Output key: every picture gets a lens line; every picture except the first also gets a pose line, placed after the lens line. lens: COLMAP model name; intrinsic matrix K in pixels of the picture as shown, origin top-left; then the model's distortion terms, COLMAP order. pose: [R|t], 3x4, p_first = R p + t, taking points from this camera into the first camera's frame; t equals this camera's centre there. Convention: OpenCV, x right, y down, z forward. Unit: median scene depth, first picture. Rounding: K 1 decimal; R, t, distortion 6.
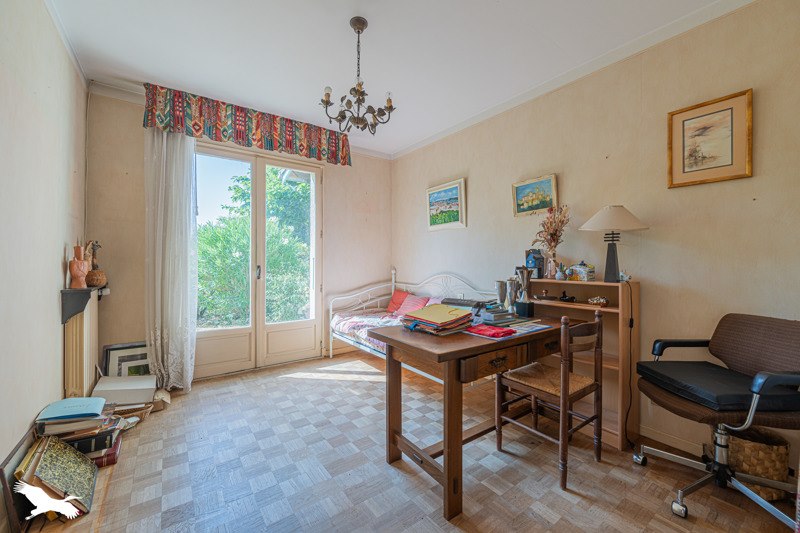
lens RADIAL K [[314.4, 0, 399.8], [0, 314.4, 264.3], [0, 0, 1]] dist [-0.001205, -0.000089]
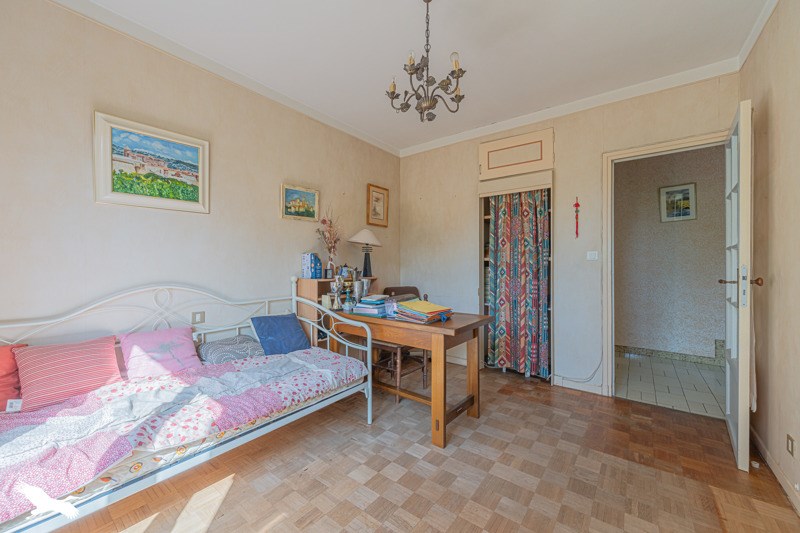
lens RADIAL K [[314.4, 0, 400.2], [0, 314.4, 264.2], [0, 0, 1]] dist [-0.001205, -0.000089]
pose [[-0.266153, -0.001542, 0.963930, -0.670263], [0.001878, 0.999996, 0.002118, -0.010274], [-0.963929, 0.002374, -0.266149, 0.918366]]
